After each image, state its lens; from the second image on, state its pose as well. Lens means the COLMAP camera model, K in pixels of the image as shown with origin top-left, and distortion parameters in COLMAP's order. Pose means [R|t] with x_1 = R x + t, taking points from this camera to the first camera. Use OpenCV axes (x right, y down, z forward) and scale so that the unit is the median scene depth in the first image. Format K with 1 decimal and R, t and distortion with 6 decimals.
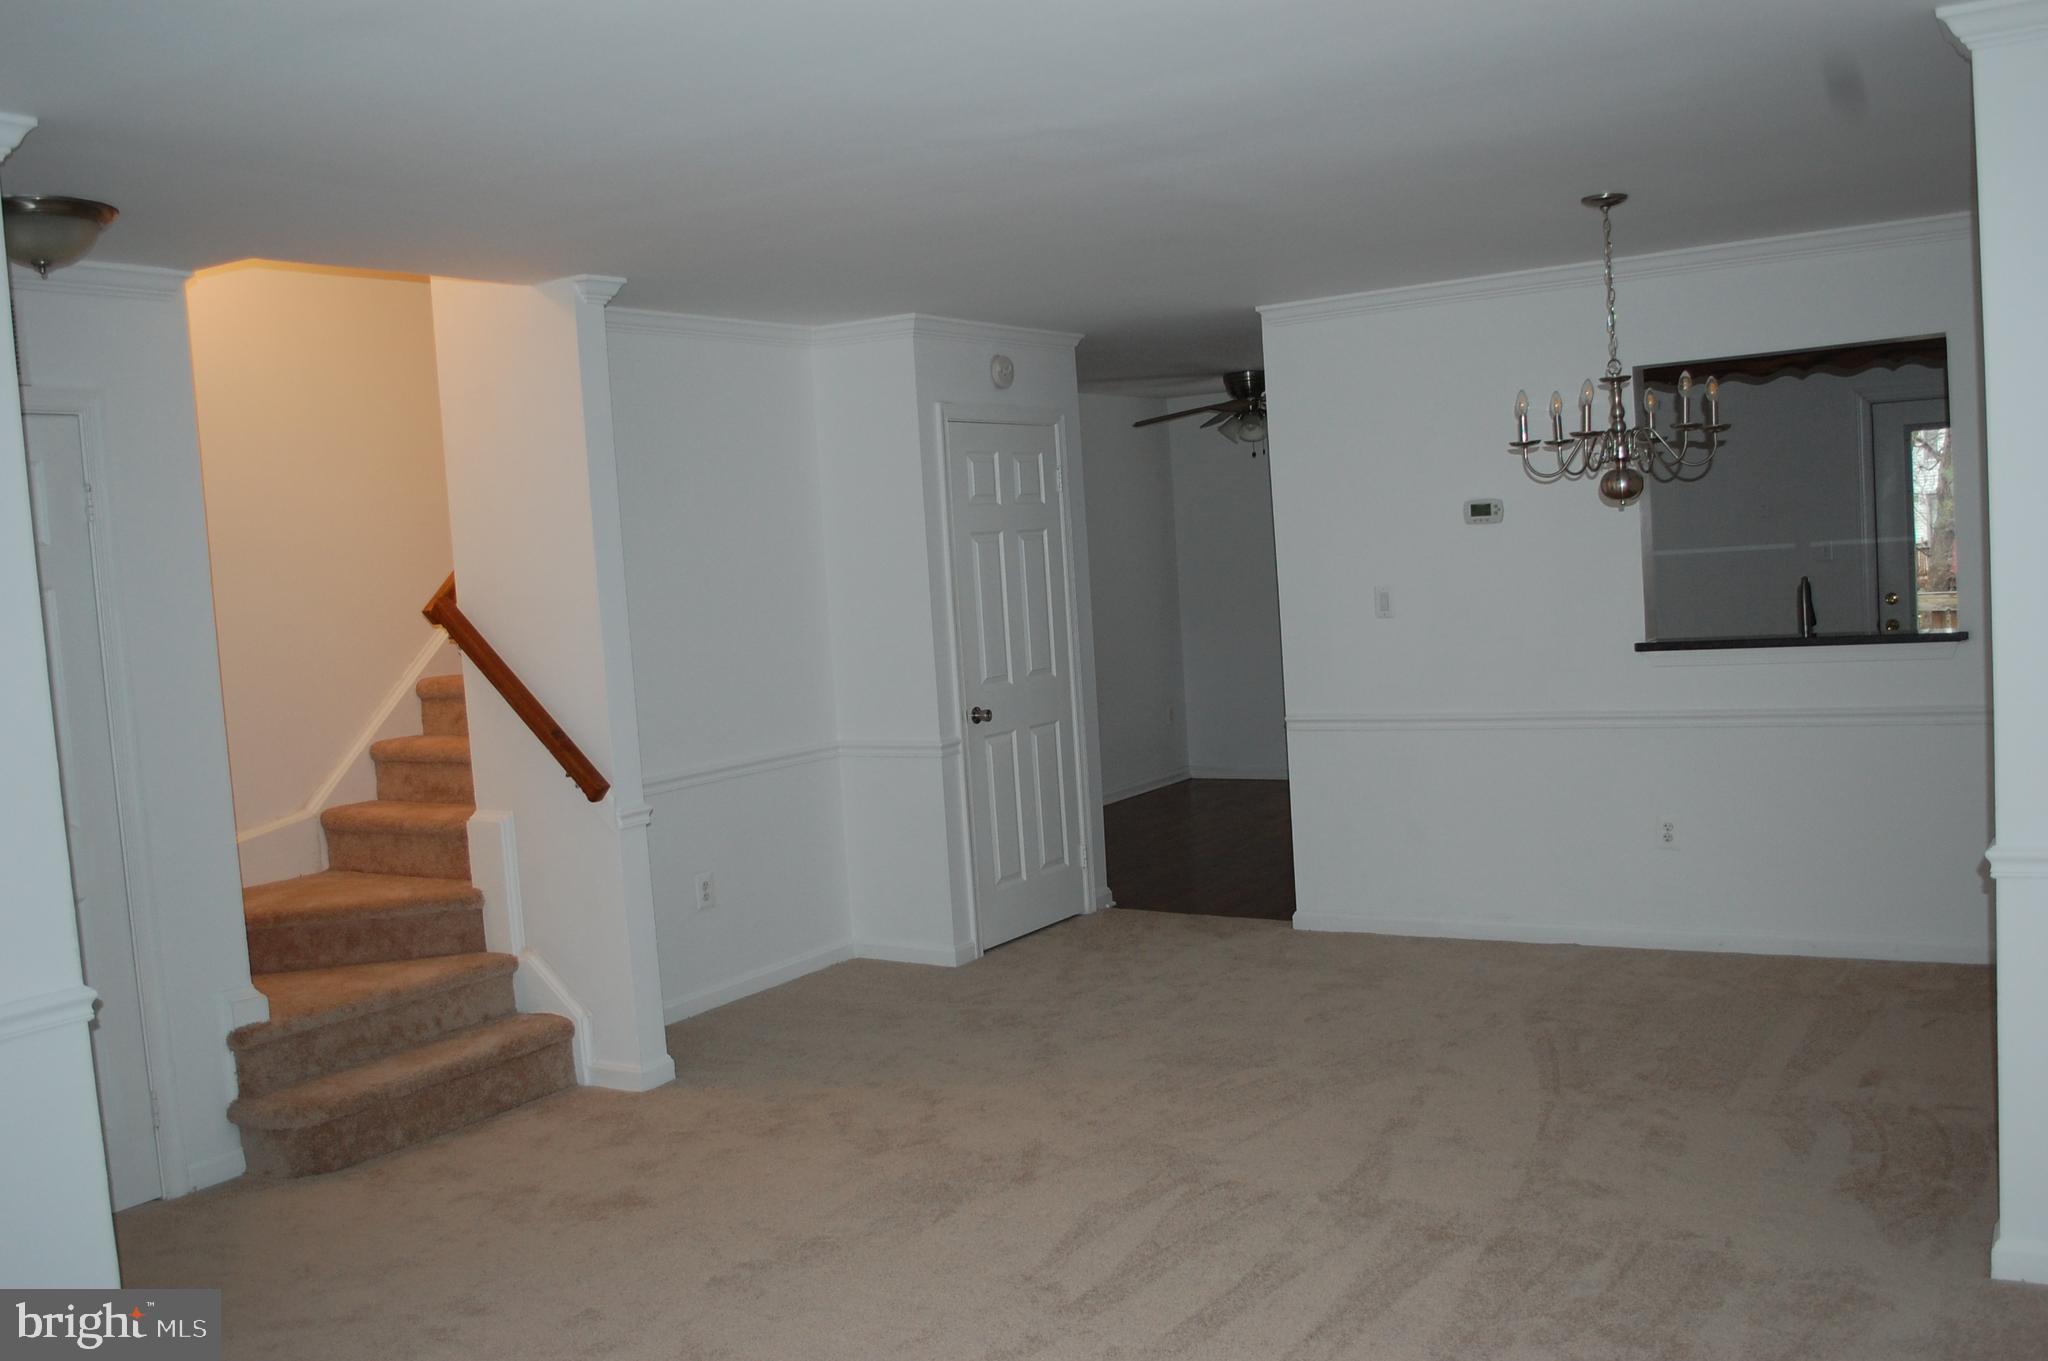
lens RADIAL K [[1822.2, 0, 1020.1], [0, 1822.2, 687.6], [0, 0, 1]] dist [-0.073811, 0.012431]
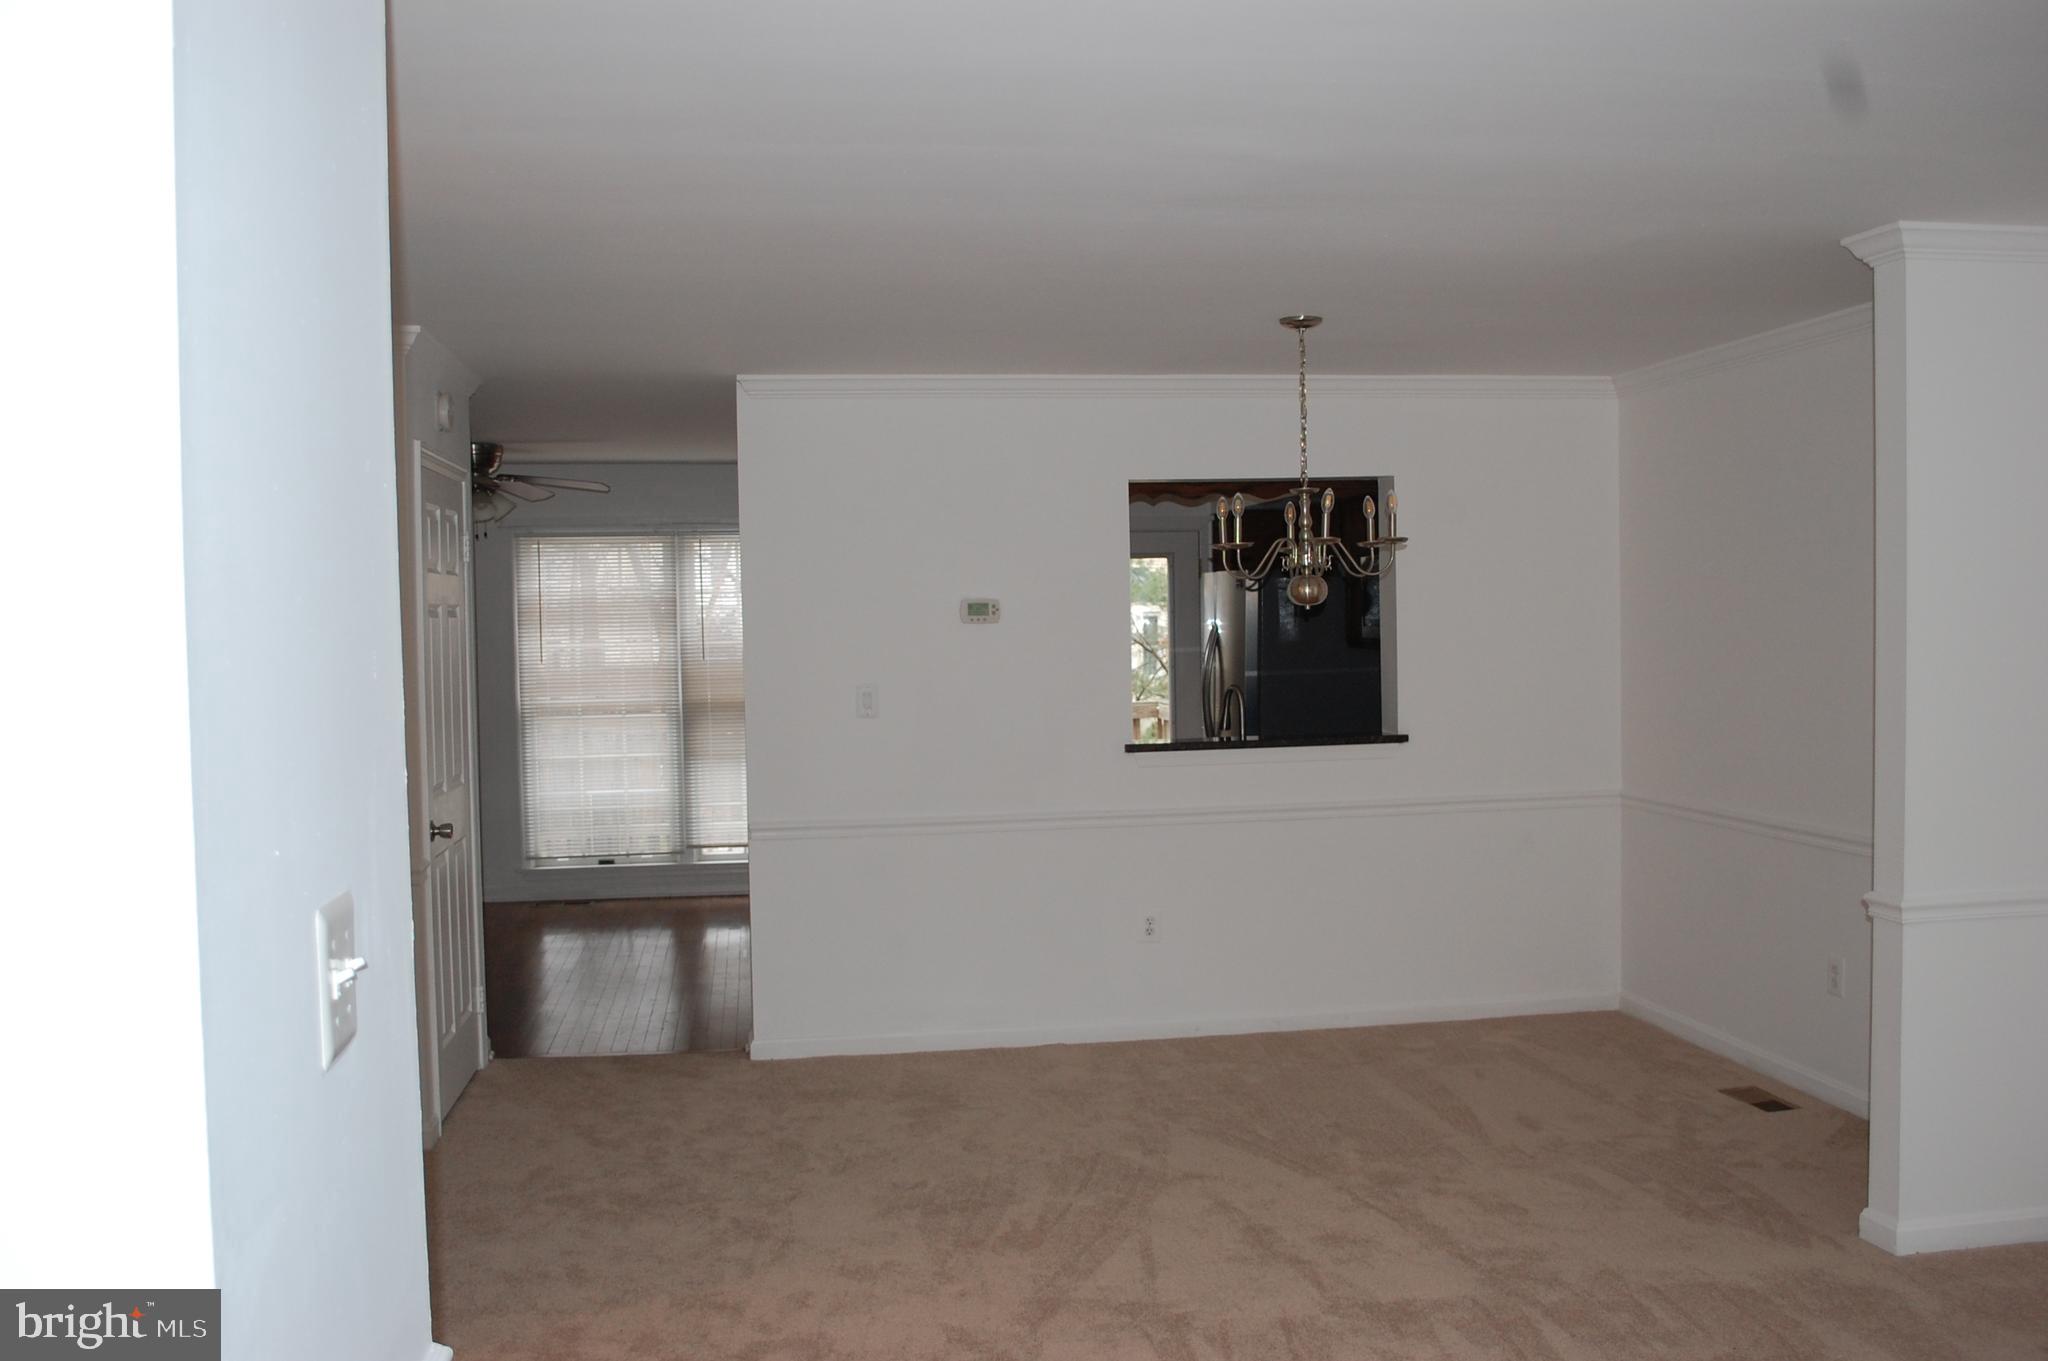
lens RADIAL K [[1822.2, 0, 1020.1], [0, 1822.2, 687.6], [0, 0, 1]] dist [-0.073811, 0.012431]
pose [[0.755179, 0.027213, 0.654953, -0.439034], [0.016815, 0.998005, -0.060854, 0.006032], [-0.655303, 0.056968, 0.753215, 0.281521]]
